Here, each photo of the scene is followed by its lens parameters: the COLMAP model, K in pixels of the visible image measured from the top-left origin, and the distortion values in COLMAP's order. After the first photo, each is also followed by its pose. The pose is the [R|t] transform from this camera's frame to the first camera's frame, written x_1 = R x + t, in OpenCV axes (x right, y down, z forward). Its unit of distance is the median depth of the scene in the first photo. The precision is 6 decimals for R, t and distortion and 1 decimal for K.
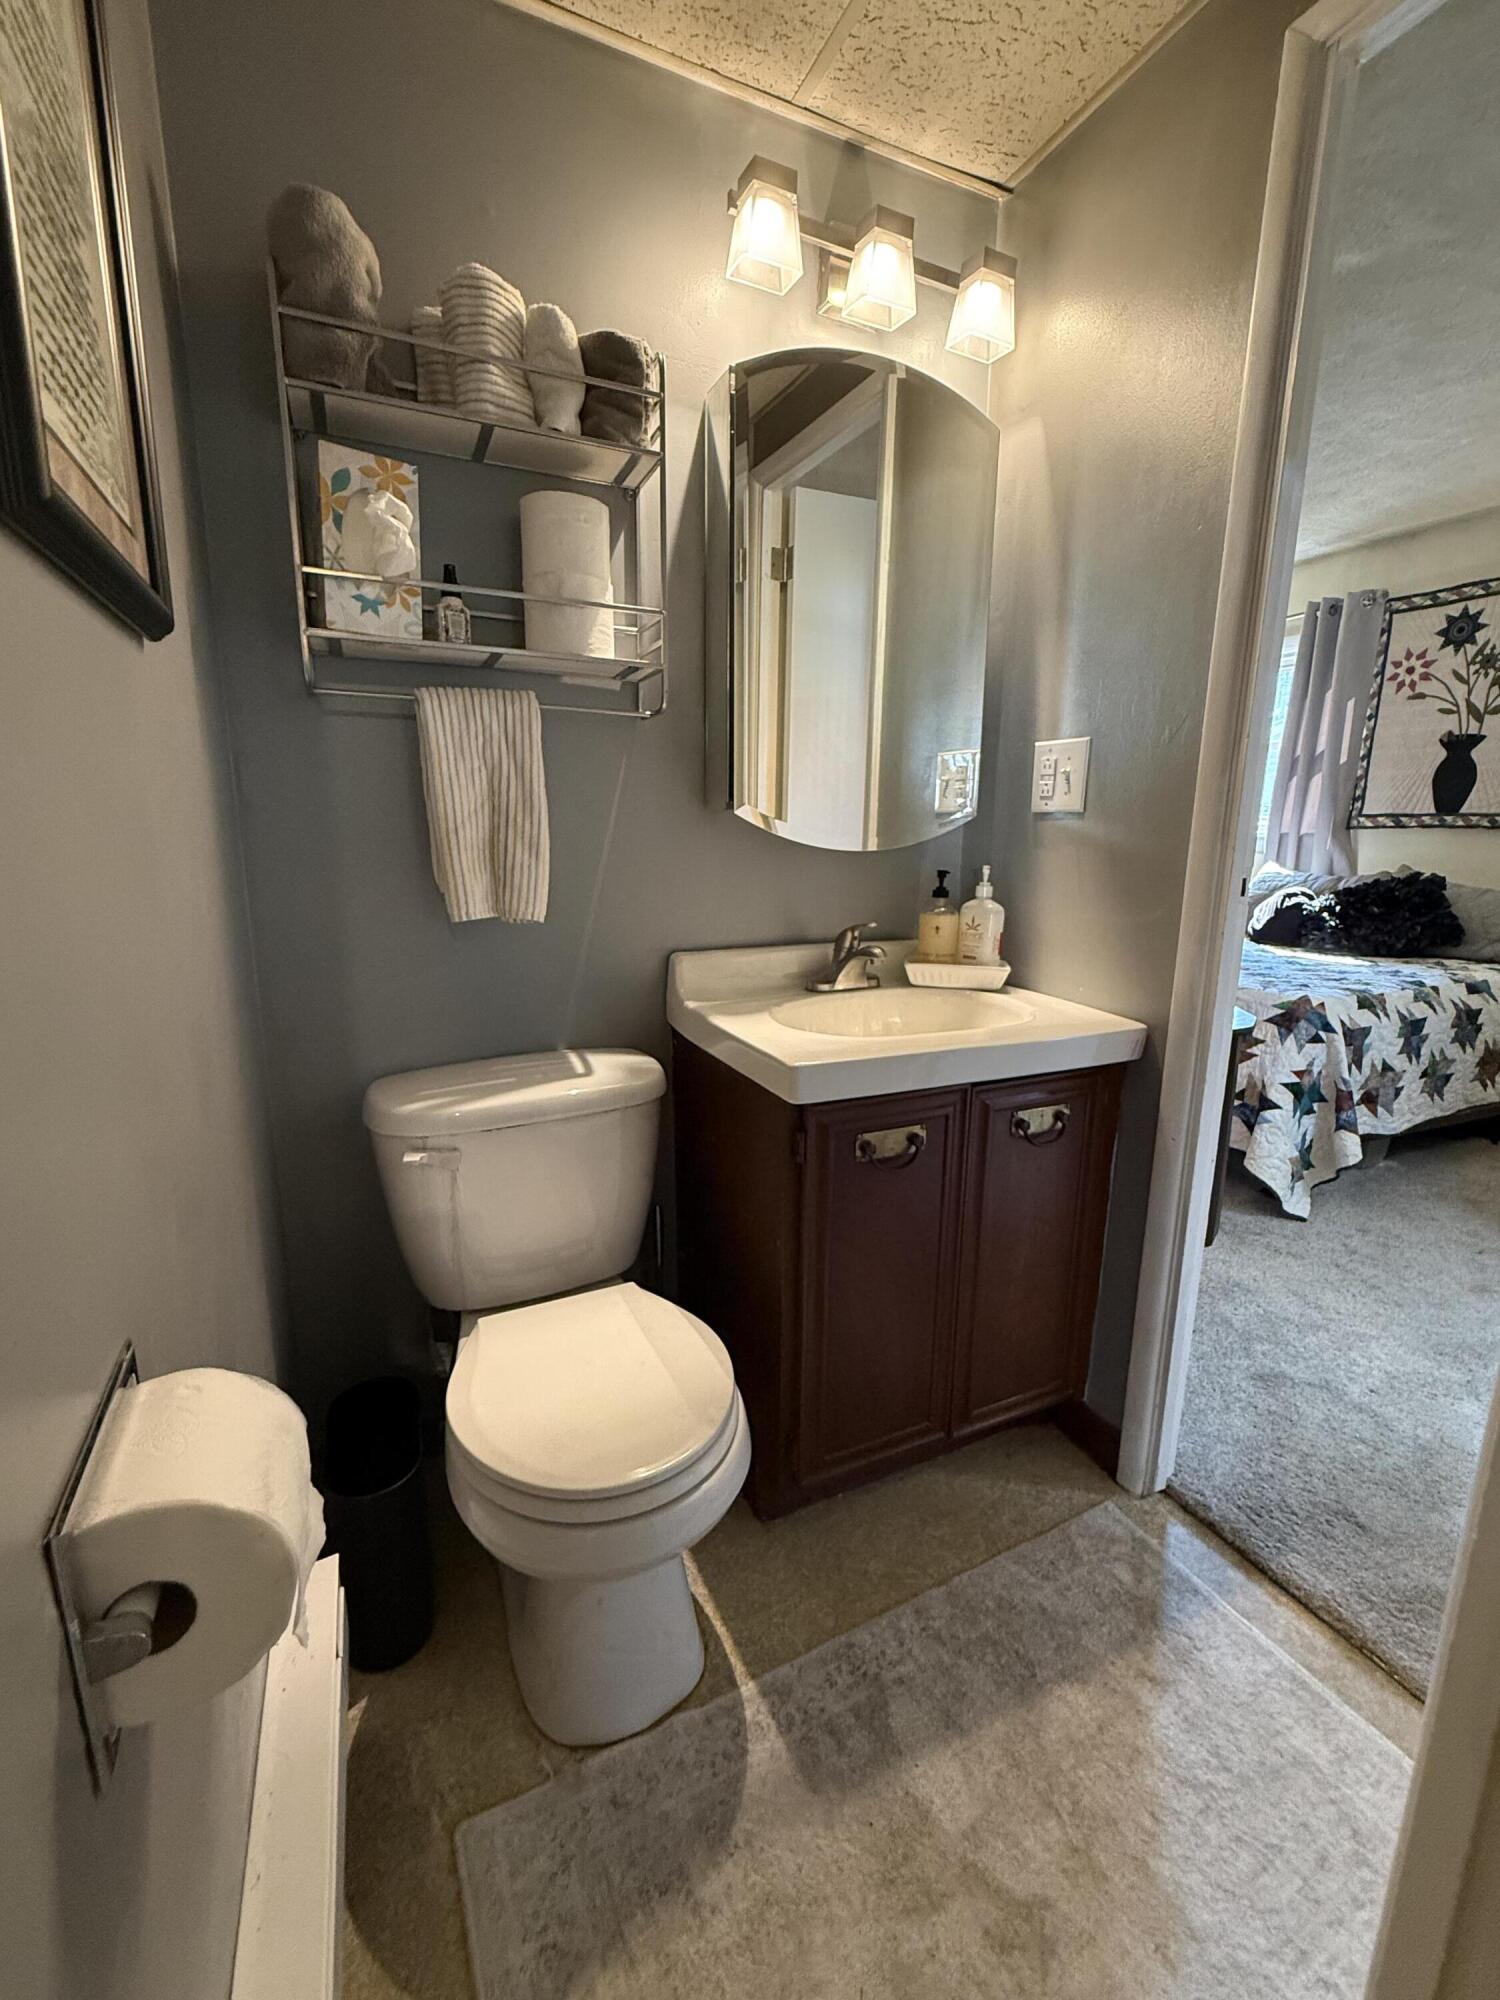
lens RADIAL K [[846.5, 0, 753.0], [0, 846.5, 994.5], [0, 0, 1]] dist [0.000338, 0.000134]
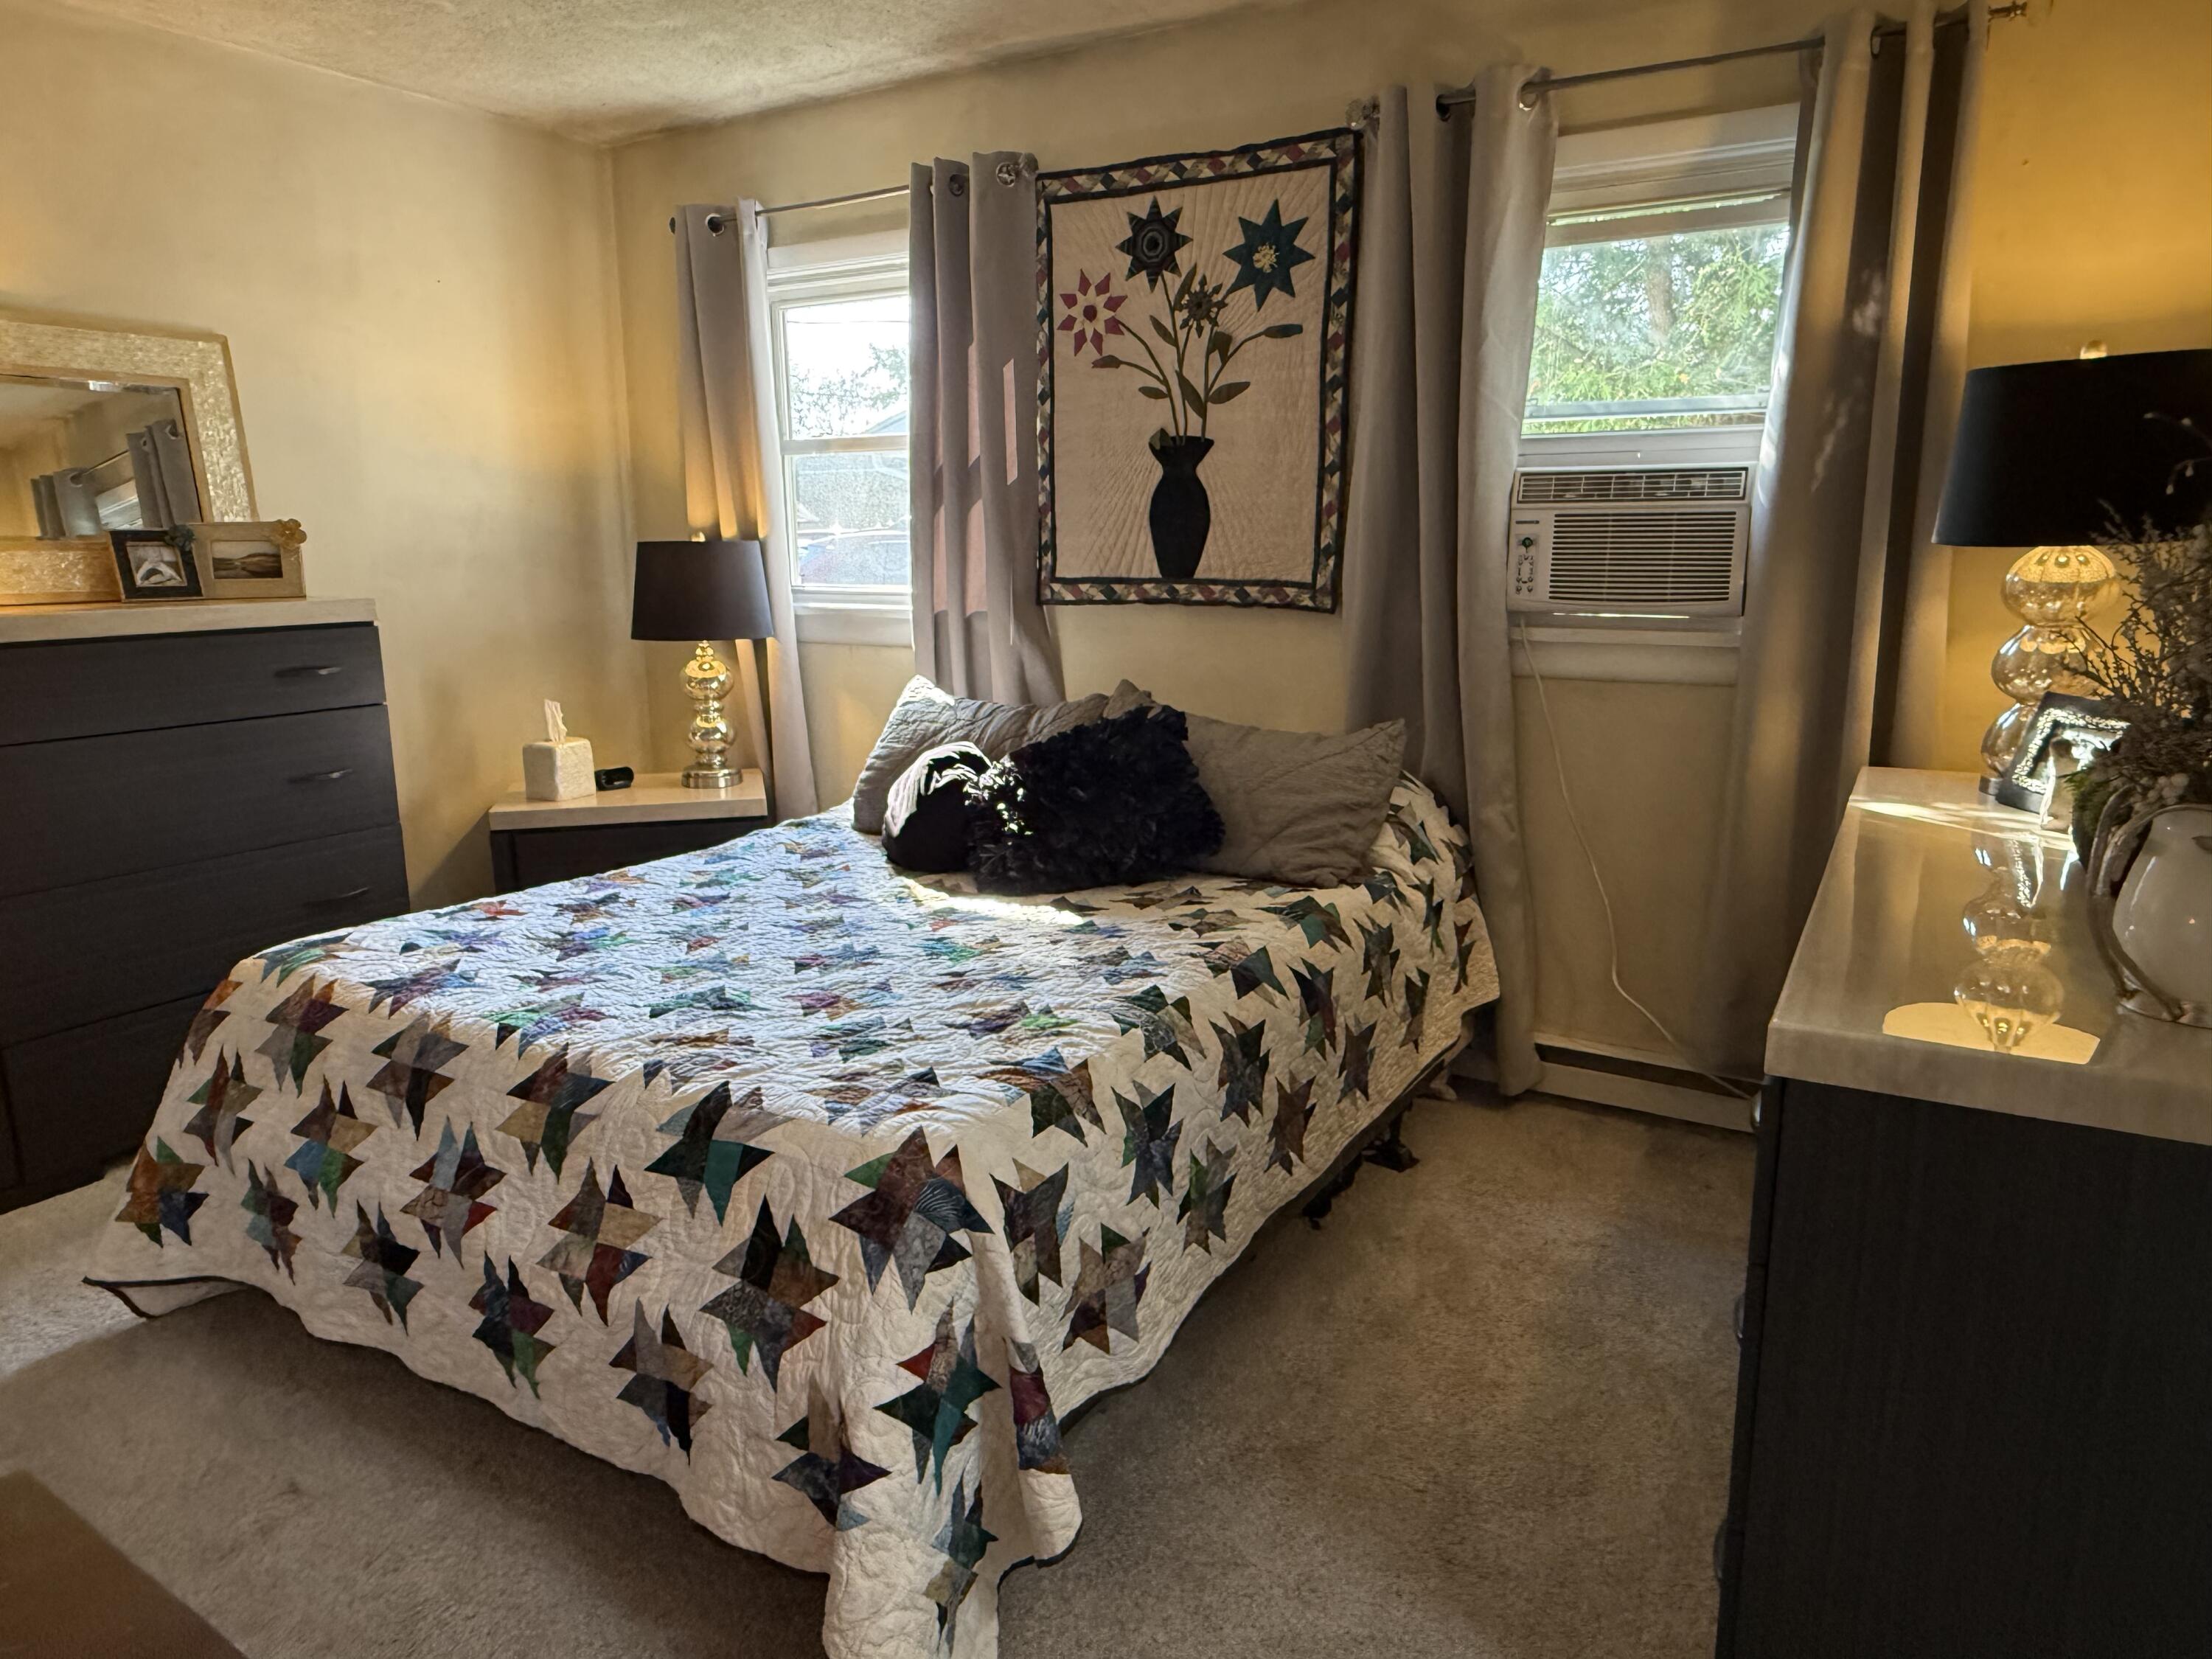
lens RADIAL K [[1414.9, 0, 1104.2], [0, 1414.9, 835.5], [0, 0, 1]] dist [0.001658, -0.000114]
pose [[0.824112, -0.140030, 0.548845, 0.257947], [0.131119, 0.989803, 0.055654, -0.109142], [-0.551042, 0.026099, 0.834069, 0.268891]]
